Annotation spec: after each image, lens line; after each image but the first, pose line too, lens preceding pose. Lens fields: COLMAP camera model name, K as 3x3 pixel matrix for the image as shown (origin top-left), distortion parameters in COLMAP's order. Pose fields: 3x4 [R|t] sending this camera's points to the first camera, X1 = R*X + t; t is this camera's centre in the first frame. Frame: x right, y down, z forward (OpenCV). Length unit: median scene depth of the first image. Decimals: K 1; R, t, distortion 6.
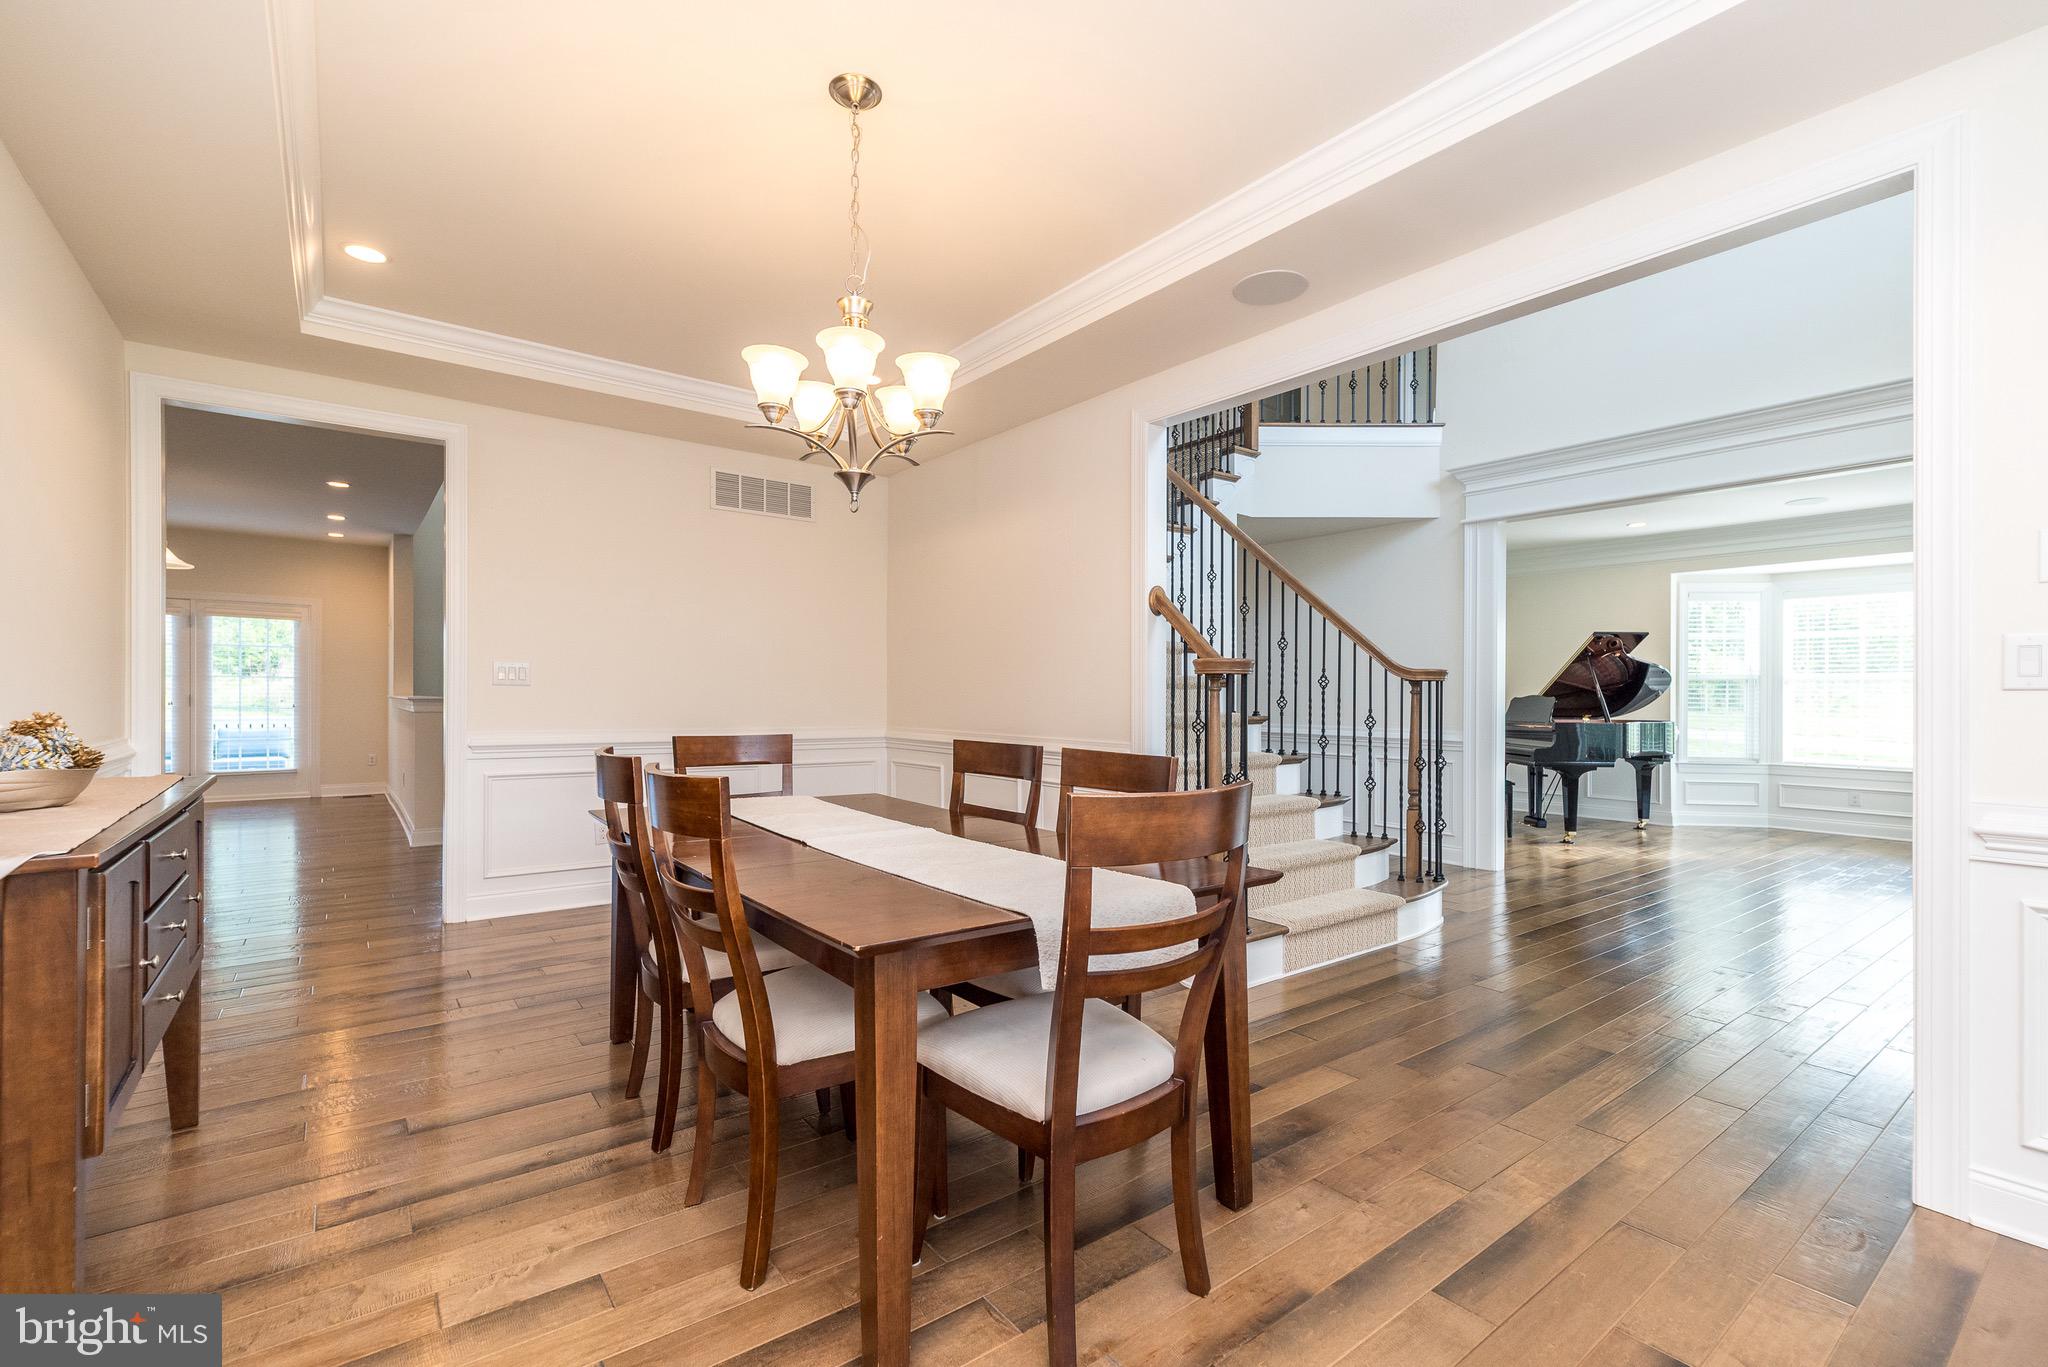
lens RADIAL K [[884.6, 0, 1024.0], [0, 884.6, 679.0], [0, 0, 1]] dist [0.012600, 0.000252]
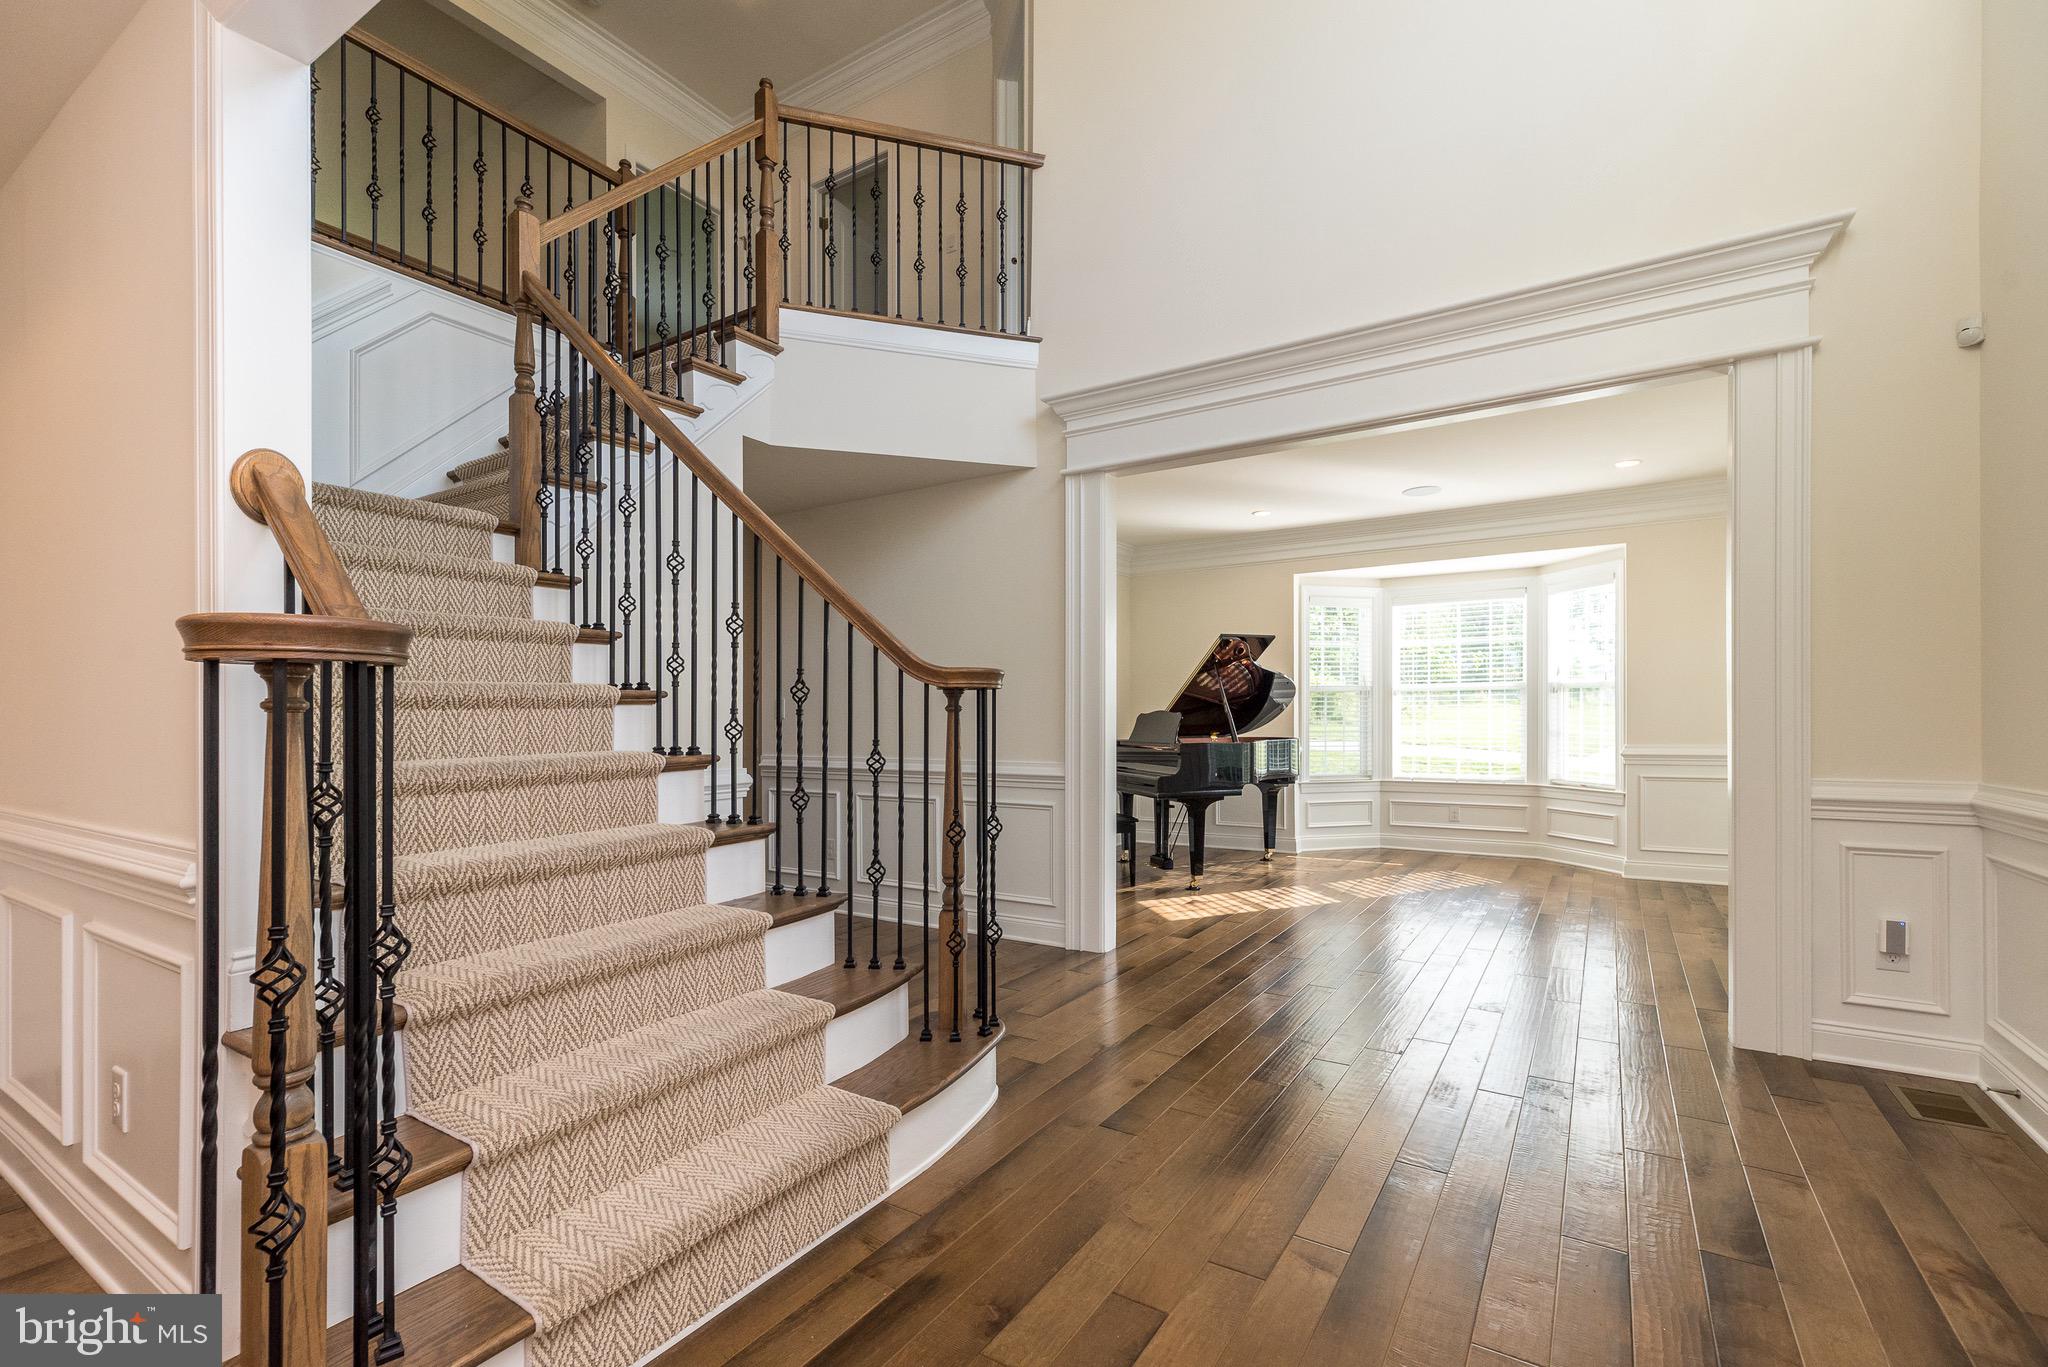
lens RADIAL K [[890.0, 0, 1021.9], [0, 890.0, 716.8], [0, 0, 1]] dist [0.003768, -0.000109]
pose [[0.940821, -0.015860, 0.338533, 0.176729], [0.009135, 0.999728, 0.021449, 0.005139], [-0.338781, -0.017087, 0.940710, 0.268385]]
